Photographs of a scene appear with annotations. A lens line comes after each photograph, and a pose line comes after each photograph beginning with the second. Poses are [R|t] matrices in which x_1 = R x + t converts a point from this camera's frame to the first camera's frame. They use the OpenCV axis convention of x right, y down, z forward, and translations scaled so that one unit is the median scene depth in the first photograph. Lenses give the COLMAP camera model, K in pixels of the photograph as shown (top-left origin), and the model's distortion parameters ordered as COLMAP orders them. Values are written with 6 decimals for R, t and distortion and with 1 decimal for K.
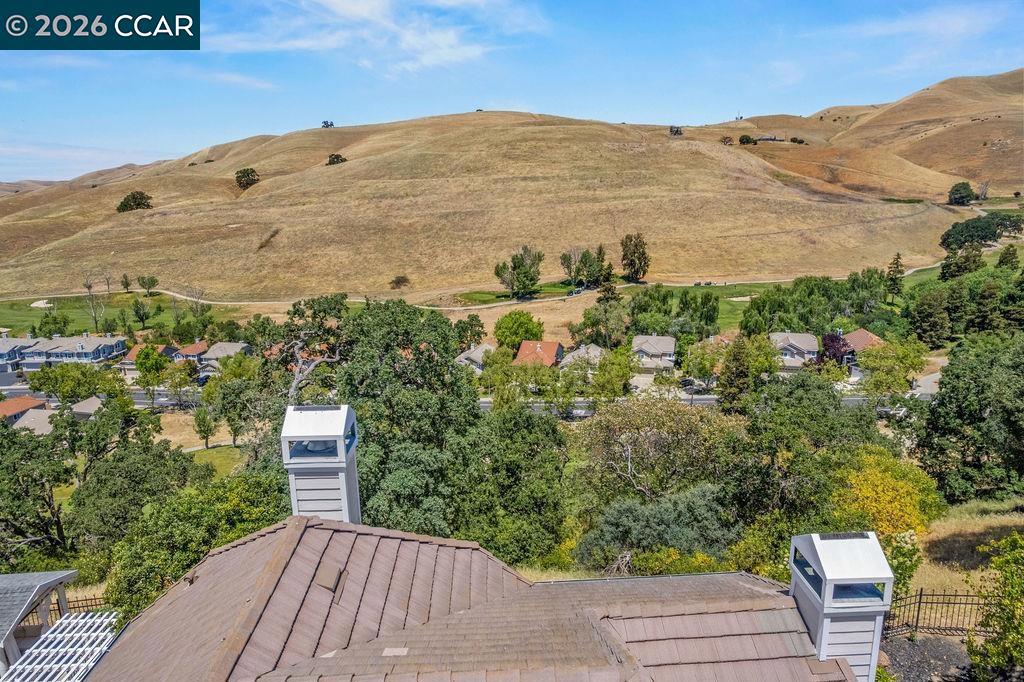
lens RADIAL K [[671.1, 0, 515.2], [0, 671.1, 337.5], [0, 0, 1]] dist [-0.064684, 0.073458]
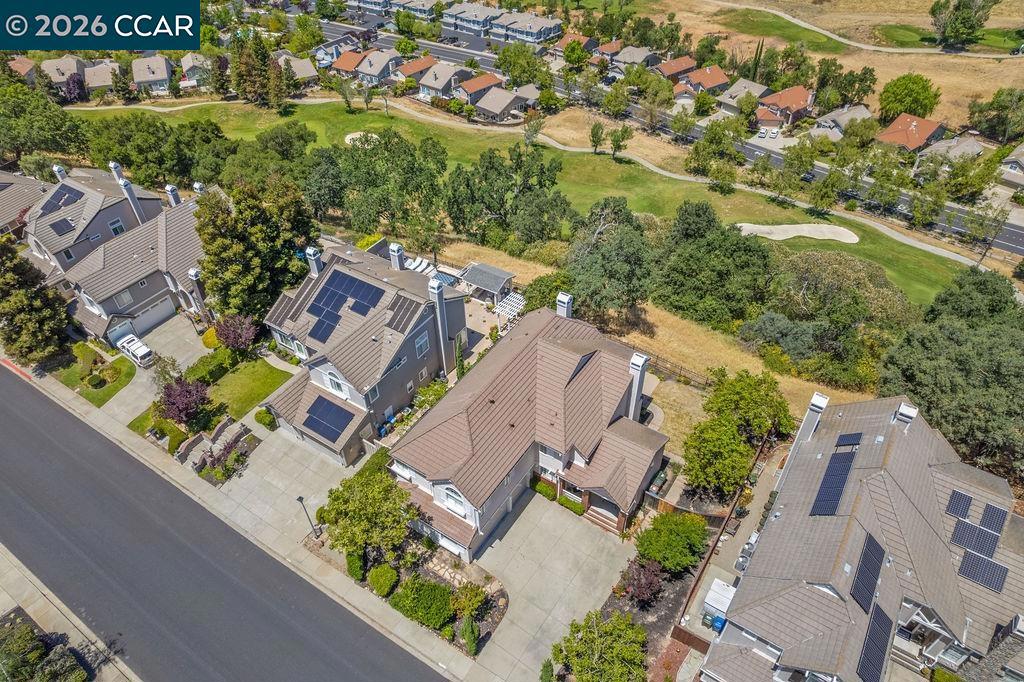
lens RADIAL K [[671.1, 0, 515.2], [0, 671.1, 337.5], [0, 0, 1]] dist [-0.064684, 0.073458]
pose [[0.815559, 0.386267, -0.430884, 0.084820], [-0.143905, 0.856594, 0.495518, -0.101625], [0.560495, -0.342117, 0.754189, -0.156732]]
